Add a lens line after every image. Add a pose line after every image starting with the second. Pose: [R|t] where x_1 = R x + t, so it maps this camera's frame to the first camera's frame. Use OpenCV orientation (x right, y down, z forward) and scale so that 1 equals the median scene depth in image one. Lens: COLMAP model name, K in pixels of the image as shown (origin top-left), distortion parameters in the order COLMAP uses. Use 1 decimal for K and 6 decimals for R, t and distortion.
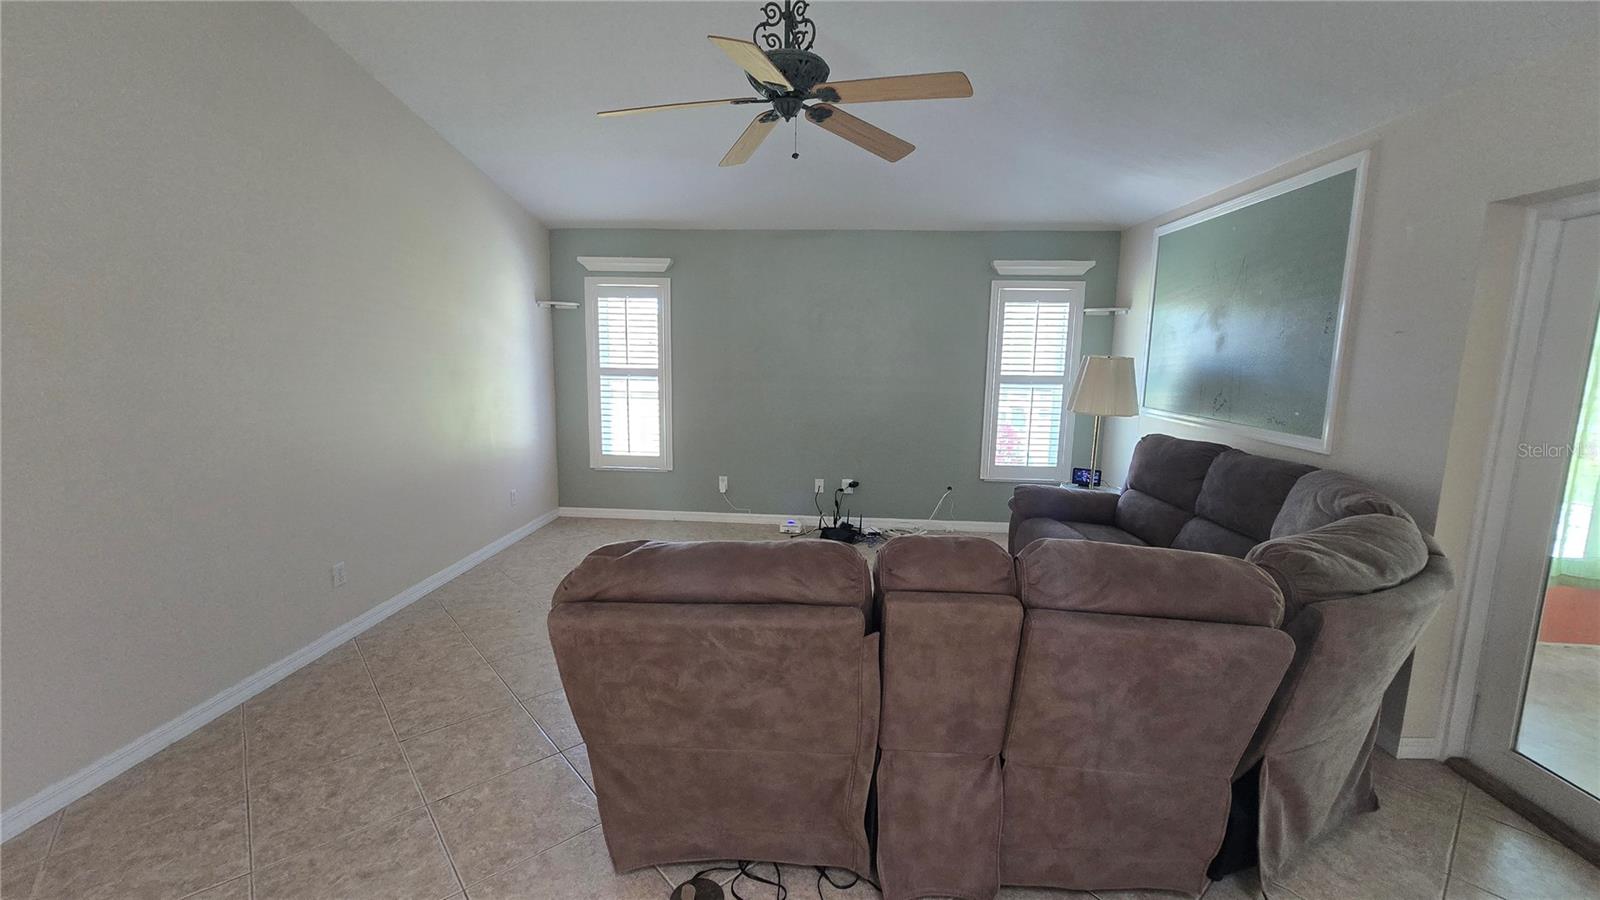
lens RADIAL K [[656.1, 0, 797.0], [0, 656.1, 449.6], [0, 0, 1]] dist [-0.005546, 0.001286]
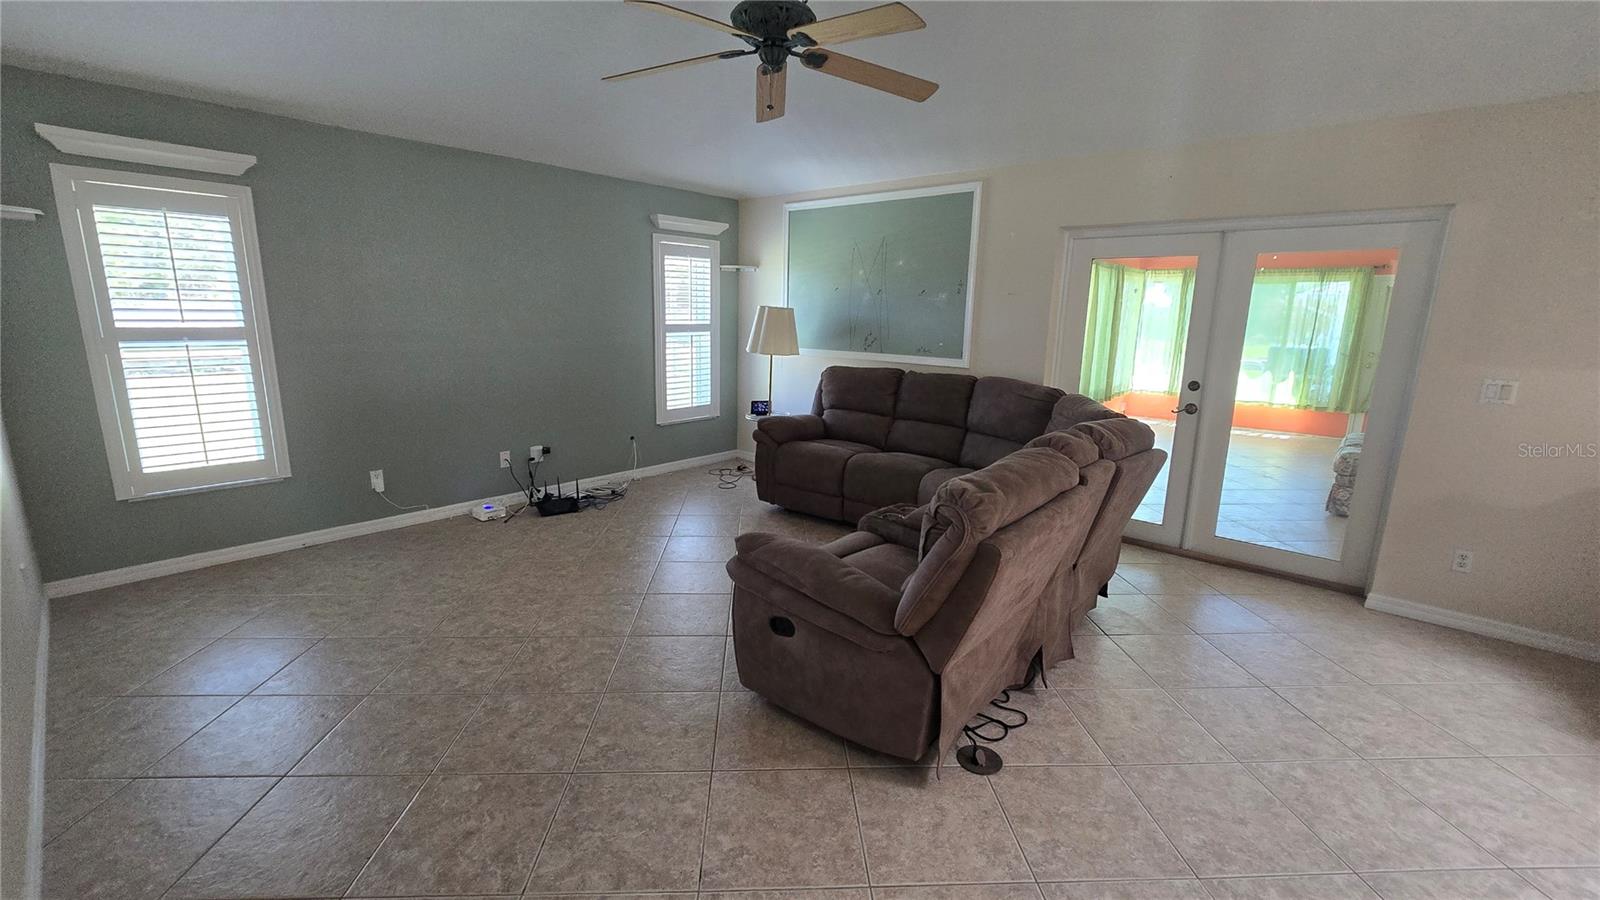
lens RADIAL K [[656.1, 0, 806.5], [0, 656.1, 446.1], [0, 0, 1]] dist [-0.005546, 0.001286]
pose [[0.613680, -0.166200, 0.771864, -0.411393], [0.109128, 0.986066, 0.125558, -0.028787], [-0.781977, 0.007180, 0.623266, 0.164469]]
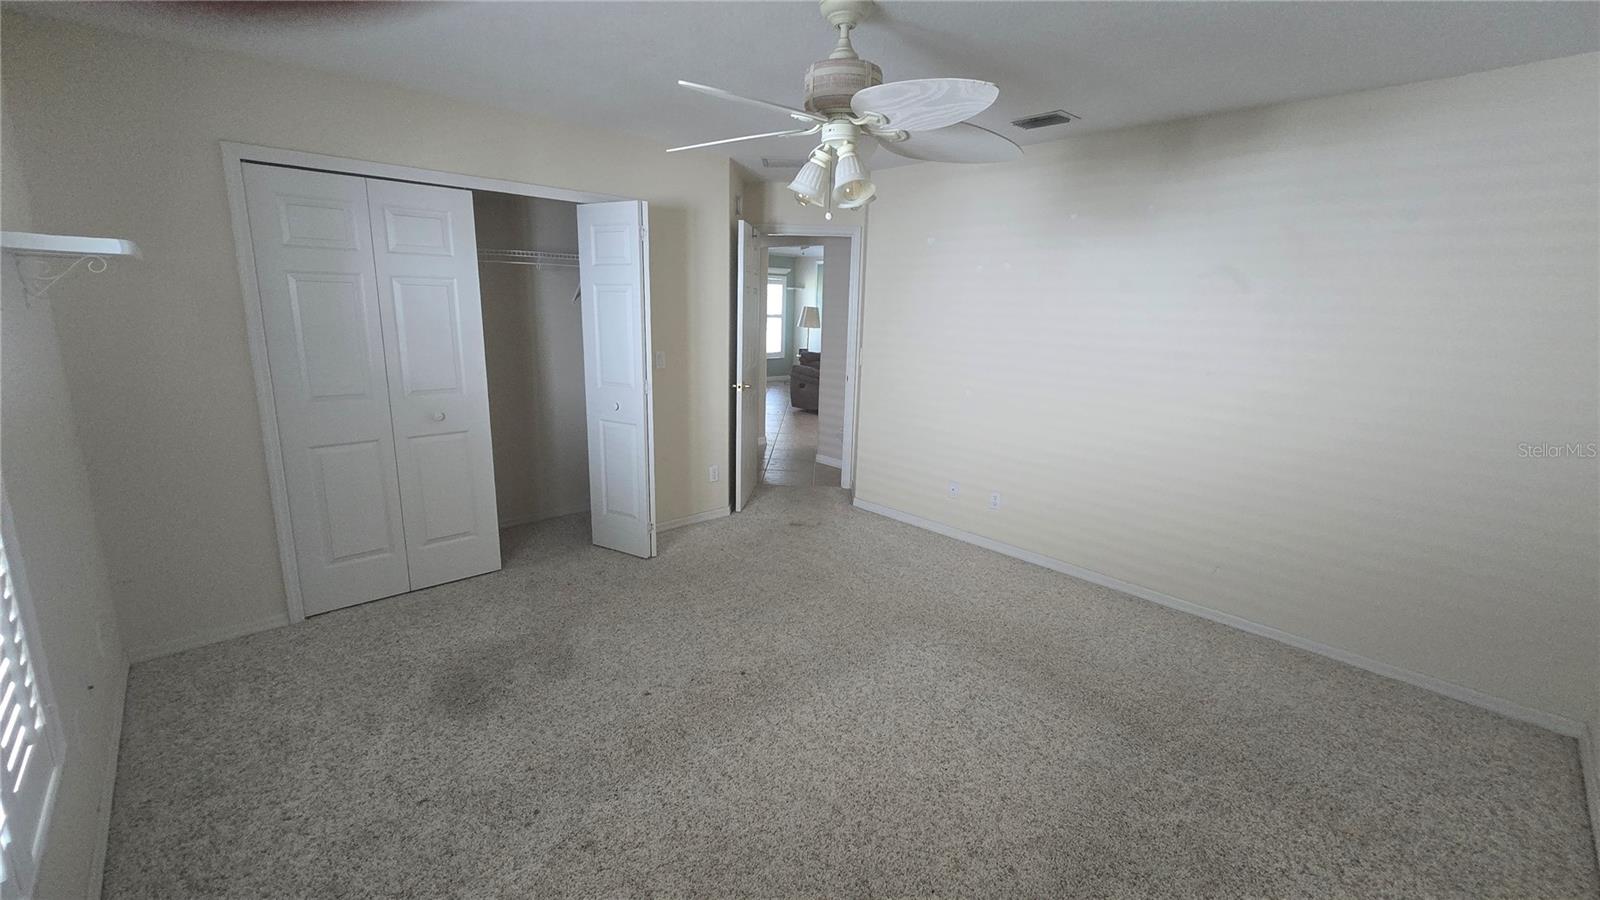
lens RADIAL K [[656.1, 0, 802.7], [0, 656.1, 447.5], [0, 0, 1]] dist [-0.005546, 0.001286]
pose [[0.681592, -0.159002, 0.714249, -1.429580], [0.093259, 0.987022, 0.130730, 0.070806], [-0.725766, -0.022495, 0.687574, -0.803197]]
